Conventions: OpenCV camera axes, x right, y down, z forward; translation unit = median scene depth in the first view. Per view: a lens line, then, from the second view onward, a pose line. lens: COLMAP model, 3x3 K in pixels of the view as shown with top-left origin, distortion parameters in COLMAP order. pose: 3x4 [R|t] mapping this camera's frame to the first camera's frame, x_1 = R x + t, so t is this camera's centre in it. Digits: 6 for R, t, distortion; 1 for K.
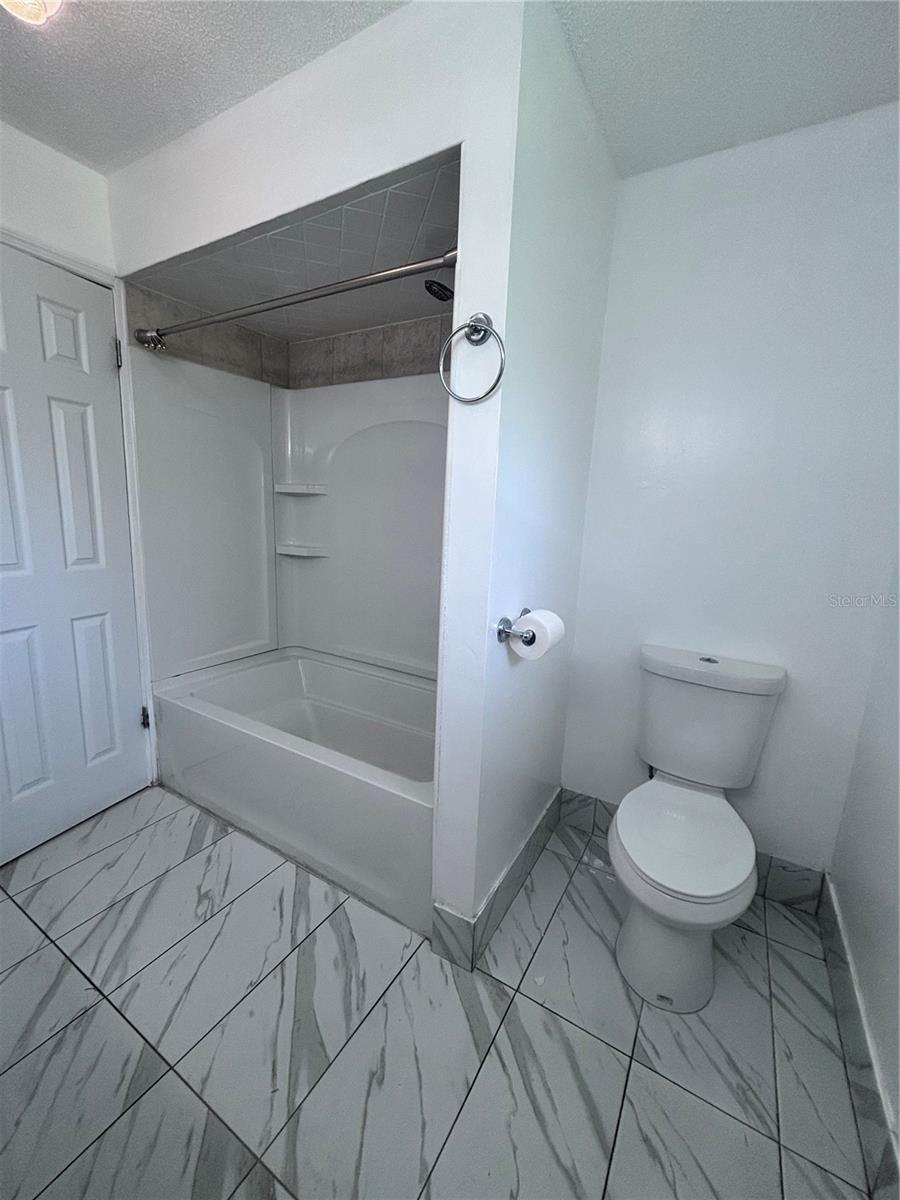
lens RADIAL K [[480.9, 0, 451.7], [0, 480.9, 596.7], [0, 0, 1]] dist [-0.006547, 0.000649]
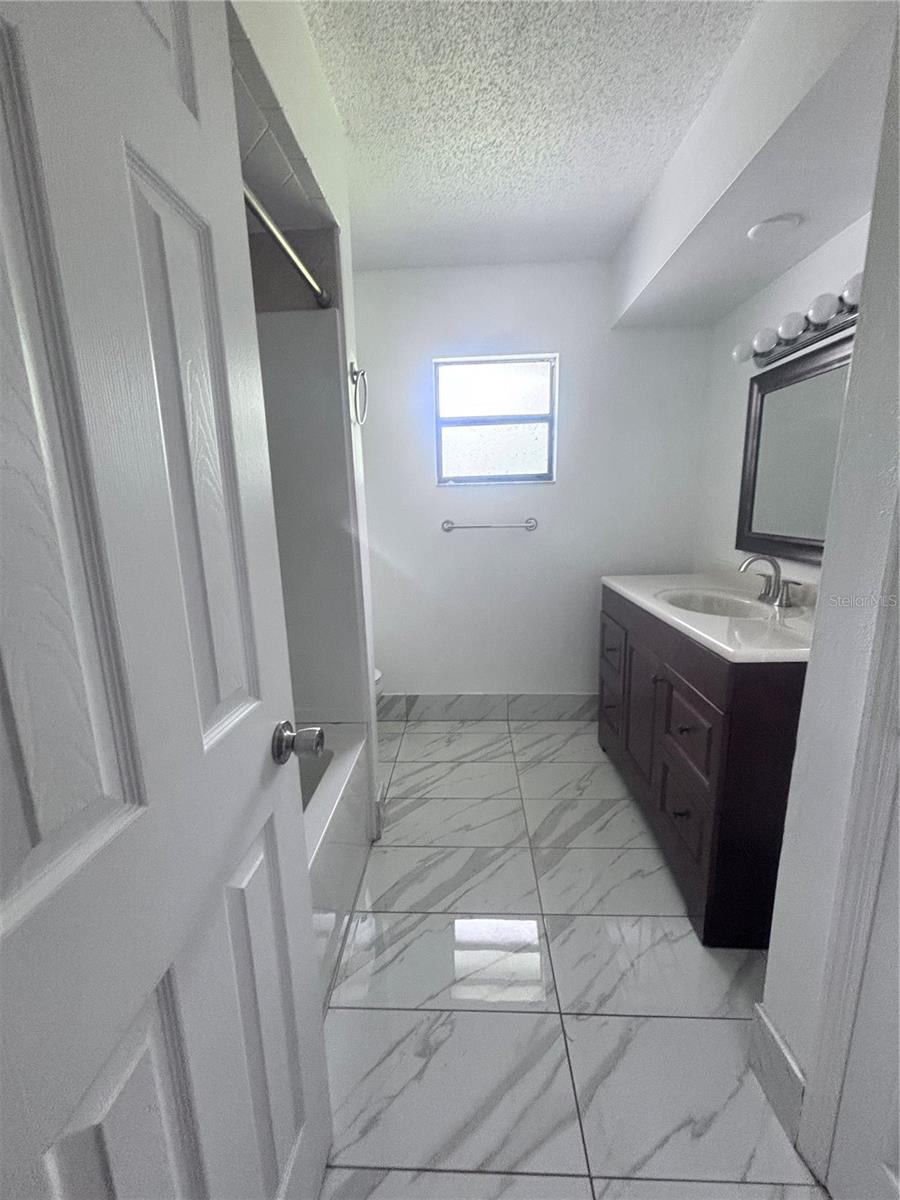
lens RADIAL K [[480.9, 0, 448.6], [0, 480.9, 601.8], [0, 0, 1]] dist [-0.006547, 0.000649]
pose [[-0.471867, -0.226955, 0.851958, -1.251996], [0.155438, 0.929751, 0.333770, -0.310430], [-0.867860, 0.289921, -0.403441, 1.339487]]
